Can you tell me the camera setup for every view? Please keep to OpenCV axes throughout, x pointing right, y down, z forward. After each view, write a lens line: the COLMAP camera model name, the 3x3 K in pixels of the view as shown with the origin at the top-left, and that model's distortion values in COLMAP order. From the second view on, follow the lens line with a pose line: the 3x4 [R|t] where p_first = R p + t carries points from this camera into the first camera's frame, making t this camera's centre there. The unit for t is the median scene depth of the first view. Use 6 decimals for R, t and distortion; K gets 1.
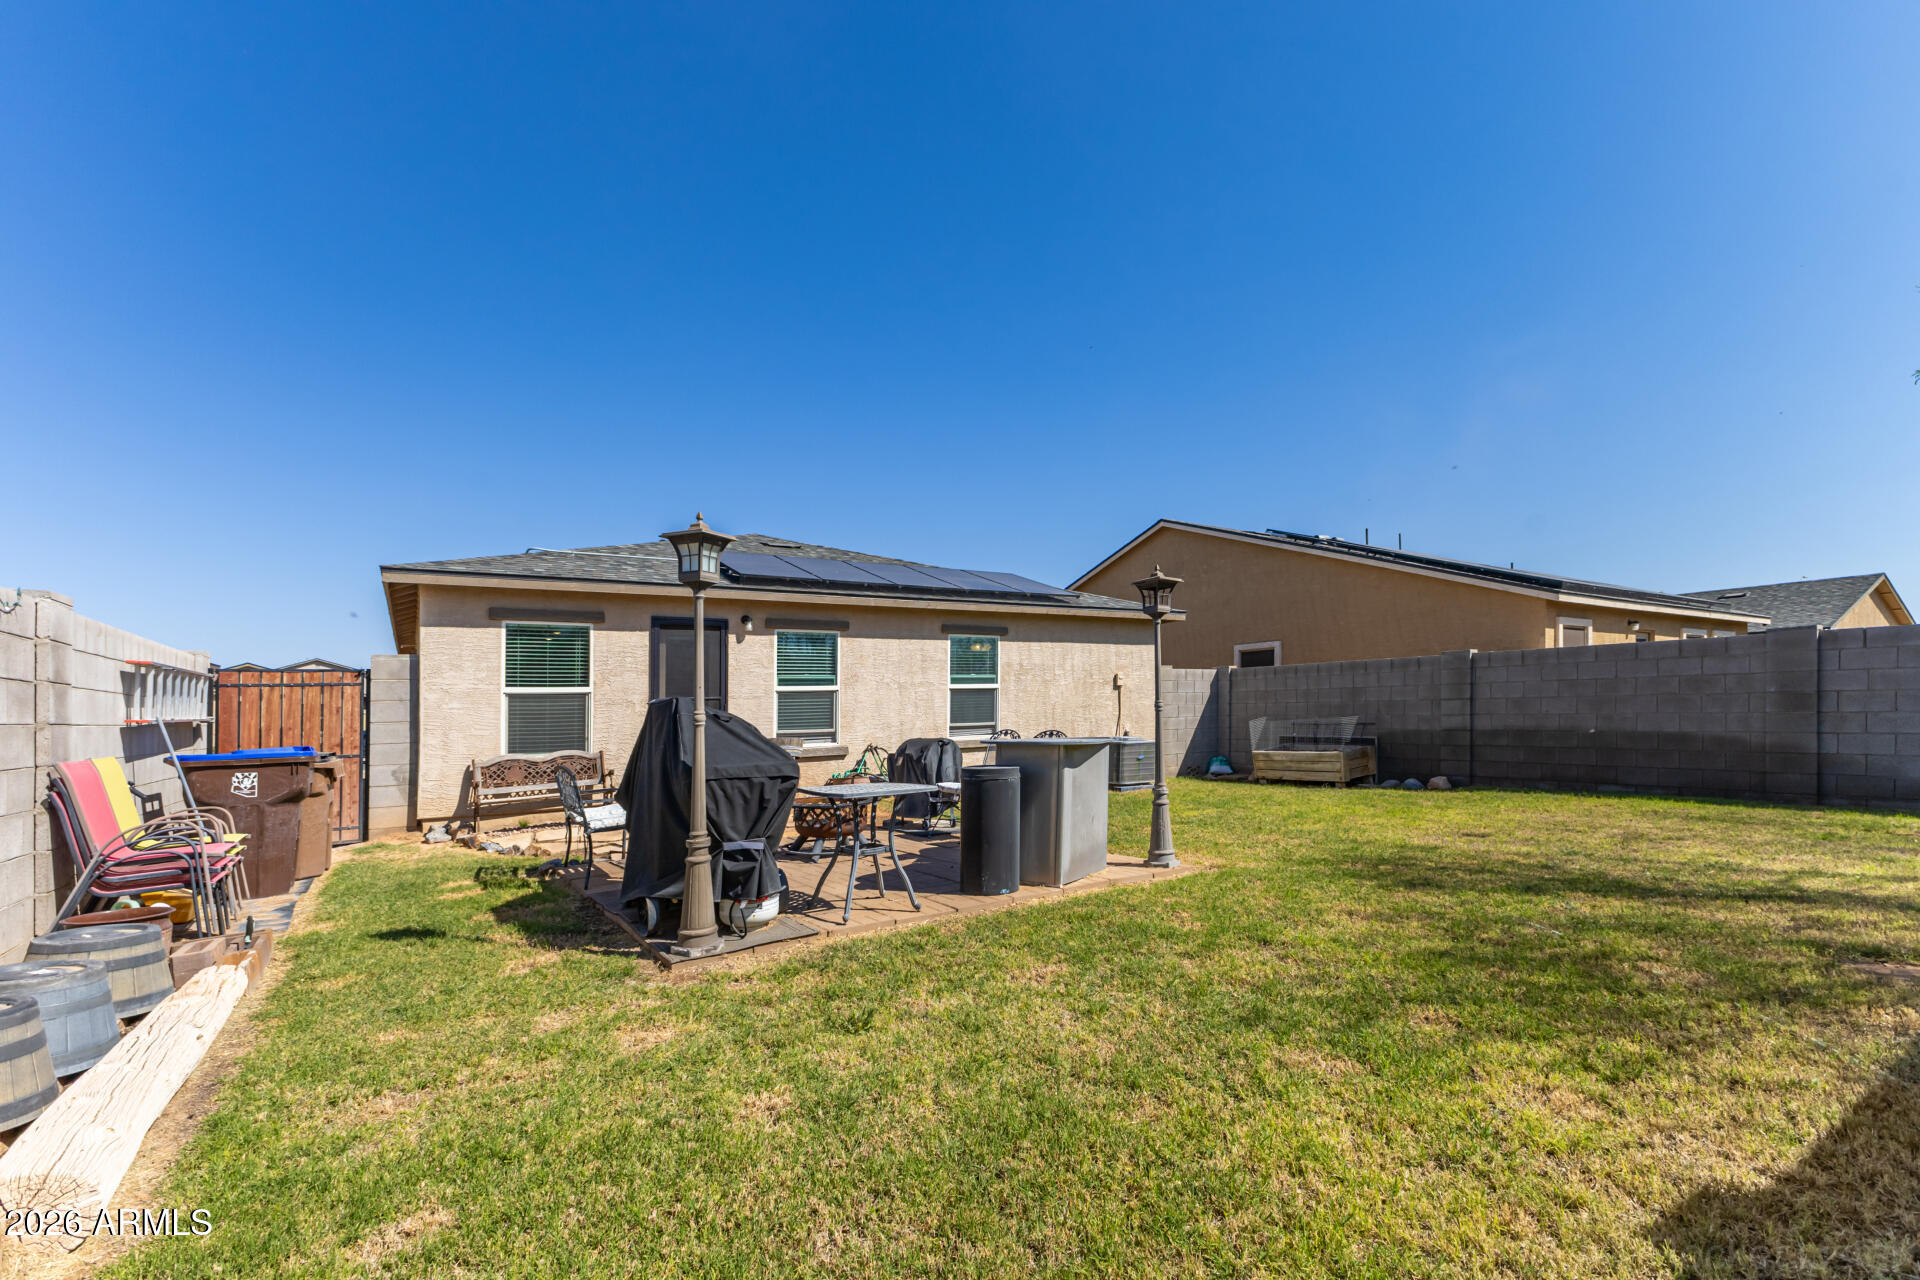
lens RADIAL K [[844.2, 0, 980.6], [0, 844.2, 707.3], [0, 0, 1]] dist [0.013234, -0.000006]
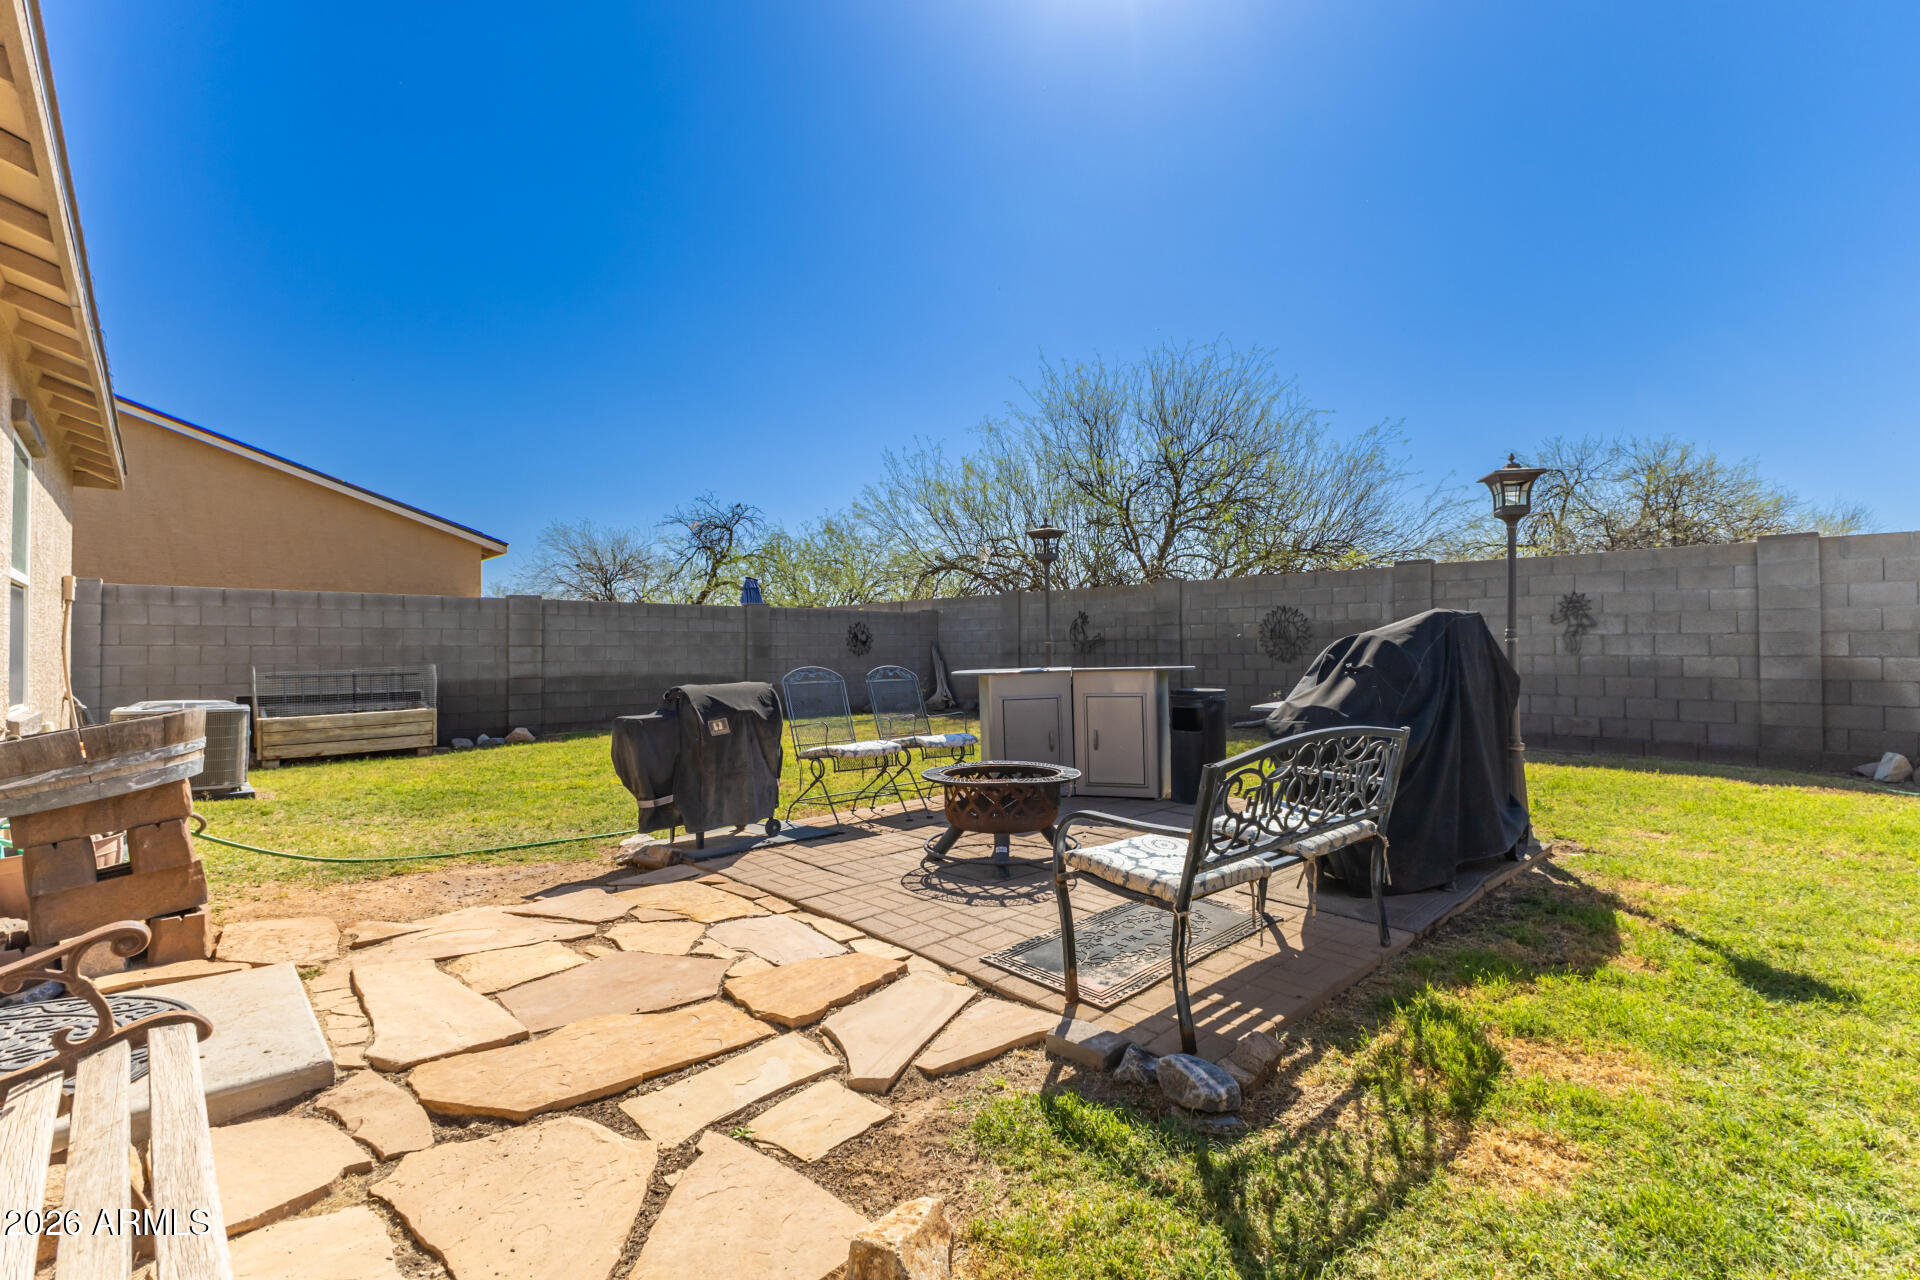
lens RADIAL K [[844.2, 0, 962.5], [0, 844.2, 643.1], [0, 0, 1]] dist [0.013234, -0.000006]
pose [[-0.156191, 0.028279, 0.987322, -0.521175], [0.003088, 0.999599, -0.028142, 0.017917], [-0.987722, -0.001347, -0.156216, 0.750240]]
